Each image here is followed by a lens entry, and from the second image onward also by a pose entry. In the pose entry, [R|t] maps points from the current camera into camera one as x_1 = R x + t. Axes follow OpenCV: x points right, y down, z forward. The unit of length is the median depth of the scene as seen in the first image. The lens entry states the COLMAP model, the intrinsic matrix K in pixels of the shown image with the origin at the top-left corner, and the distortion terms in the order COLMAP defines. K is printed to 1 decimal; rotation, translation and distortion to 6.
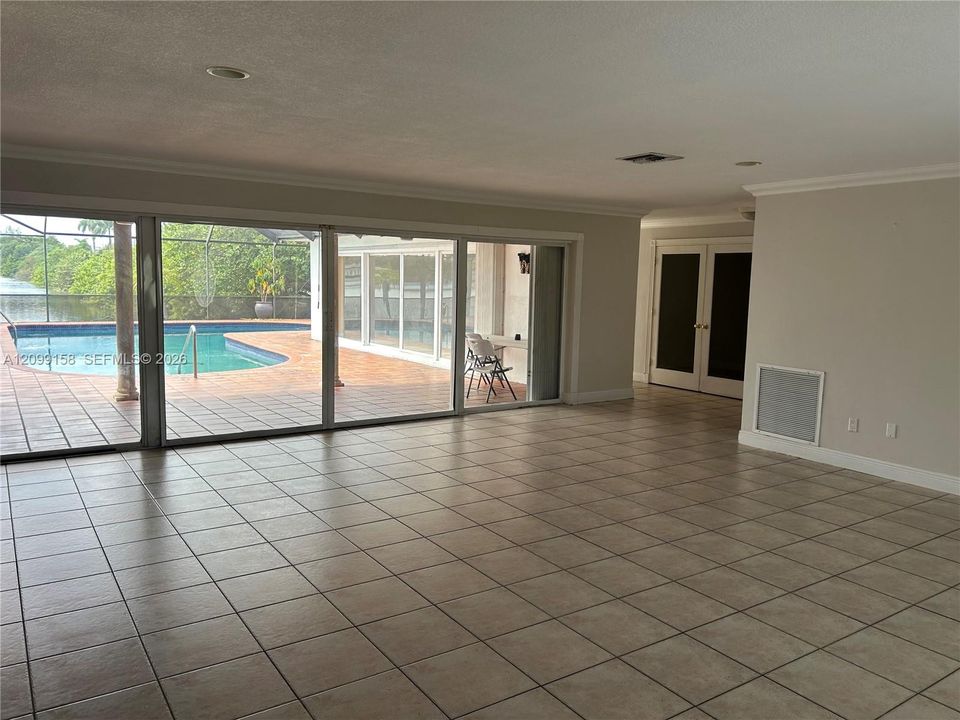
lens RADIAL K [[724.2, 0, 480.0], [0, 724.2, 360.0], [0, 0, 1]] dist [0.065088, -0.092859]
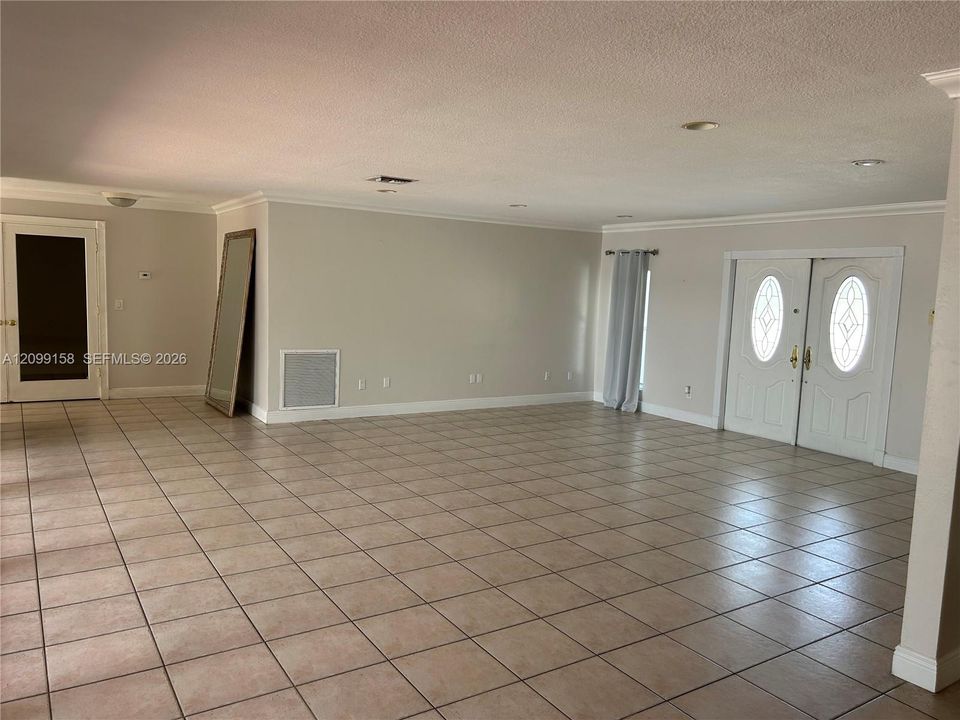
lens RADIAL K [[724.2, 0, 480.0], [0, 724.2, 360.0], [0, 0, 1]] dist [0.065088, -0.092859]
pose [[0.017051, -0.122968, 0.992264, -0.804902], [0.073992, 0.989842, 0.121397, -0.102691], [-0.997113, 0.071349, 0.025977, 0.700999]]
